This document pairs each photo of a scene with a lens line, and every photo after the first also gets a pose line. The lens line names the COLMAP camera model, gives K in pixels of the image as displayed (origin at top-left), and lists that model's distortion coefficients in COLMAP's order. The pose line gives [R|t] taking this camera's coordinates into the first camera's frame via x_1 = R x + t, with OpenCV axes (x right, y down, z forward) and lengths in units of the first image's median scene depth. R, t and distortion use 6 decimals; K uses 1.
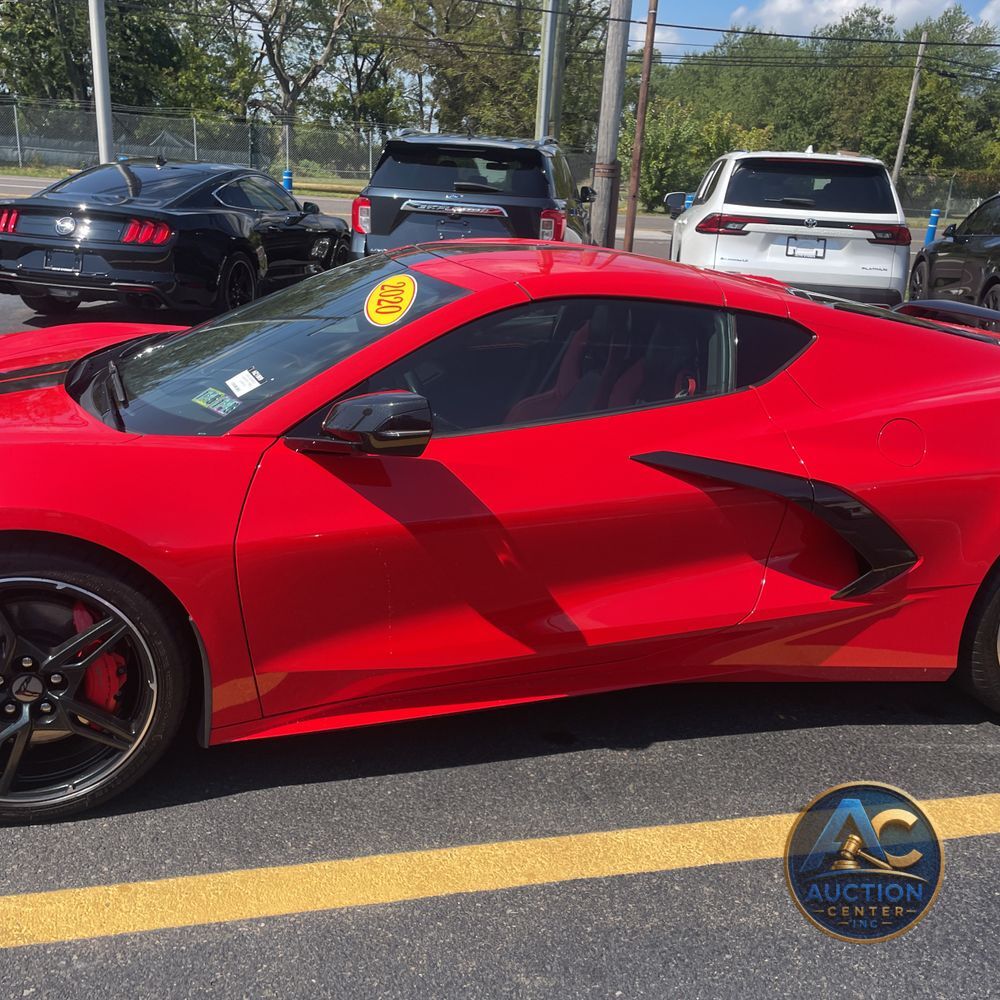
lens RADIAL K [[1023.0, 0, 501.4], [0, 1023.0, 482.4], [0, 0, 1]] dist [0.084009, -0.120754]
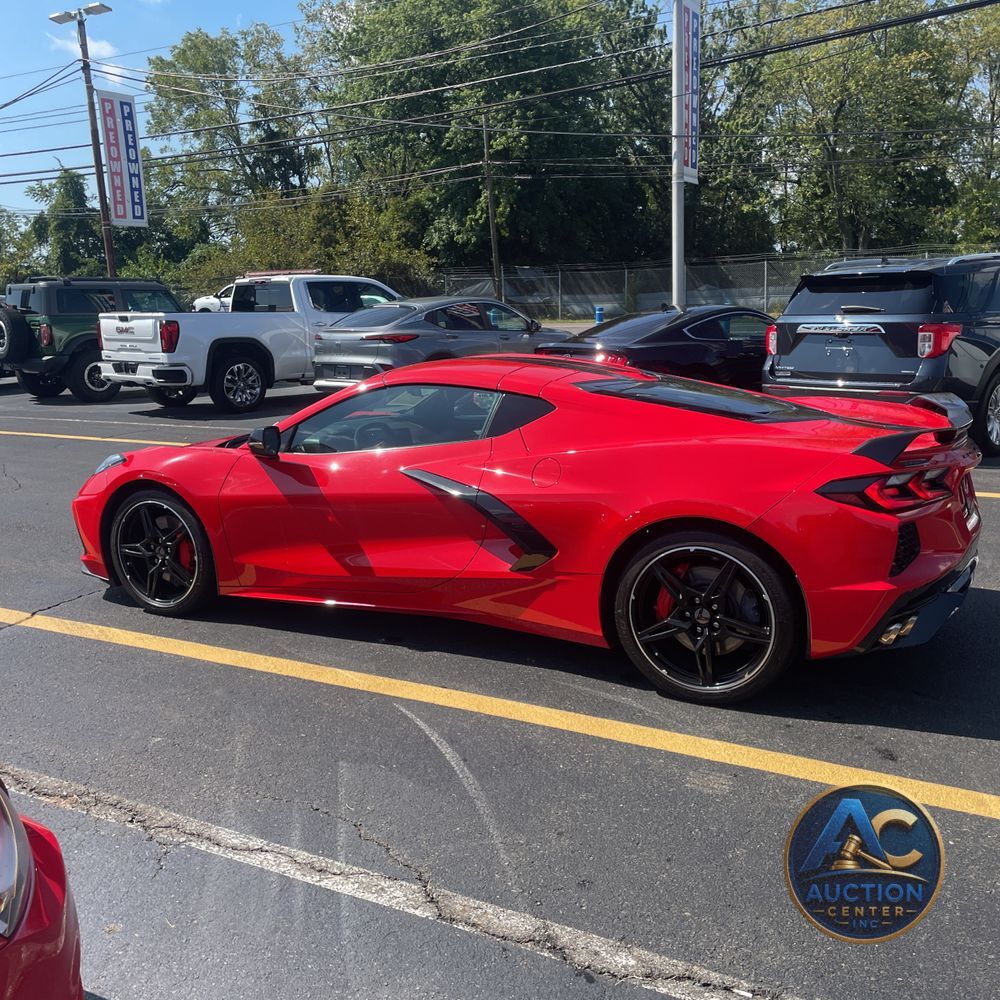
lens RADIAL K [[1016.6, 0, 493.2], [0, 1016.6, 497.9], [0, 0, 1]] dist [0.105510, -0.157960]
pose [[0.729390, 0.049345, -0.682316, 0.448140], [-0.124012, 0.990408, -0.060941, 0.033047], [0.672763, 0.129065, 0.728513, -0.053267]]
